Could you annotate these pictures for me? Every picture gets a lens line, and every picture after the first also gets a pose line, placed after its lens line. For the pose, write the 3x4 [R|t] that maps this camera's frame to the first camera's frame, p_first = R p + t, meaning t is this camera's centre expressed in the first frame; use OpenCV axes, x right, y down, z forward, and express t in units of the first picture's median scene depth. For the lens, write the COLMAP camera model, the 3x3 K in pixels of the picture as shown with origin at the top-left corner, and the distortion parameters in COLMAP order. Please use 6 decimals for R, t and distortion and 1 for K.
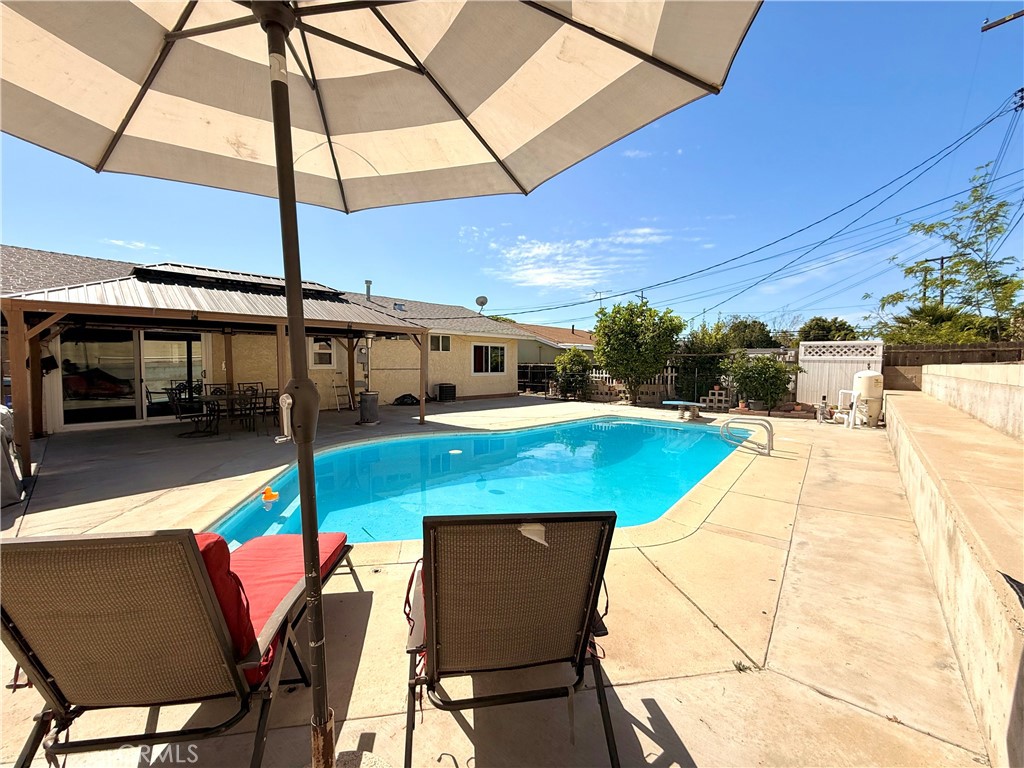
lens RADIAL K [[407.7, 0, 515.2], [0, 407.7, 382.8], [0, 0, 1]] dist [-0.000791, 0.000210]
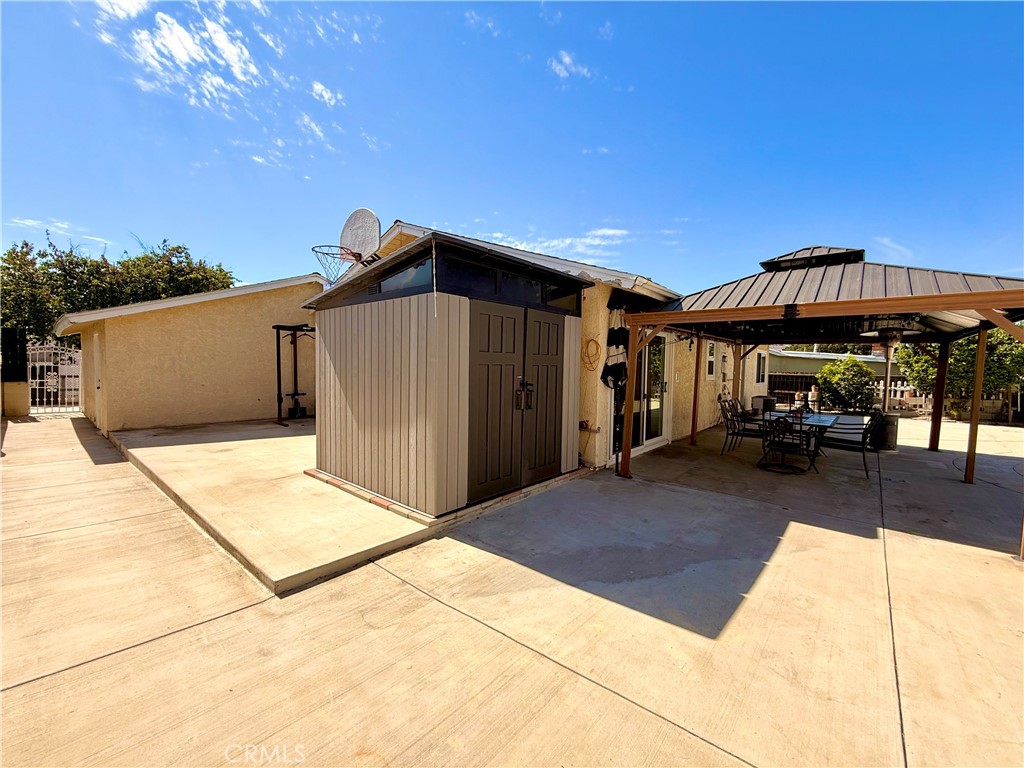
lens RADIAL K [[409.1, 0, 510.7], [0, 409.1, 382.5], [0, 0, 1]] dist [-0.001535, 0.000221]
pose [[0.998521, 0.008362, 0.053716, -0.727144], [-0.008422, 0.999964, 0.000882, -0.025229], [-0.053706, -0.001333, 0.998556, 0.109683]]
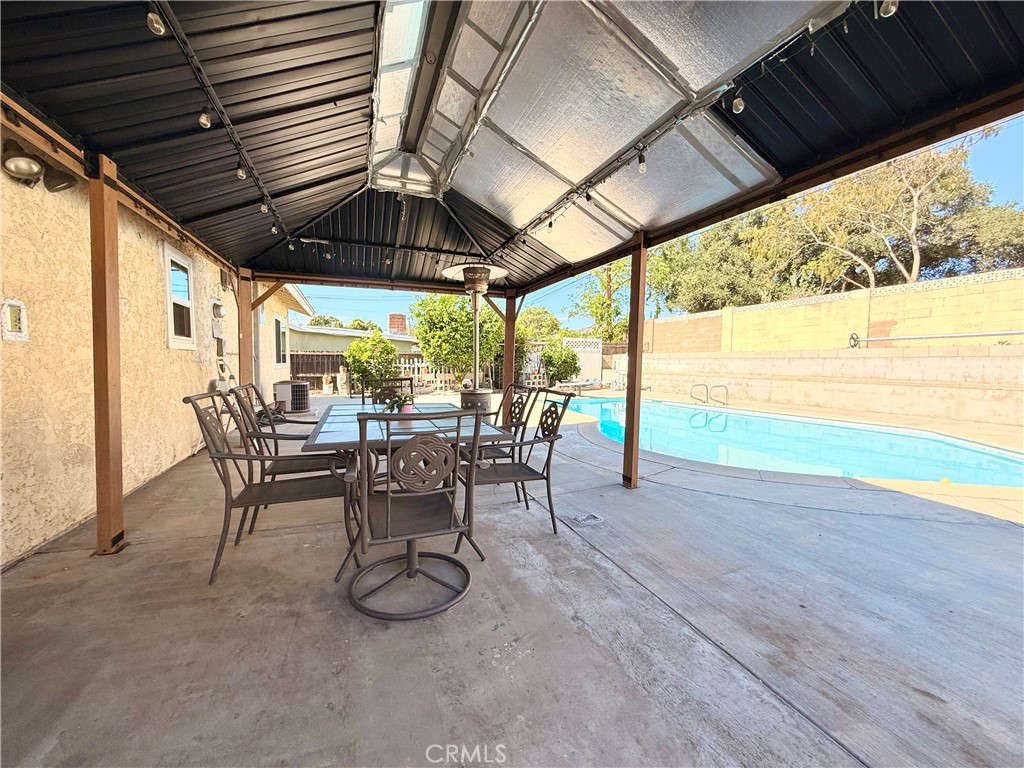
lens RADIAL K [[409.1, 0, 510.7], [0, 409.1, 382.5], [0, 0, 1]] dist [-0.001535, 0.000221]
pose [[0.426311, -0.051208, 0.903126, -0.536717], [0.037665, 0.998535, 0.038839, -0.007791], [-0.903792, 0.017458, 0.427615, 0.411845]]
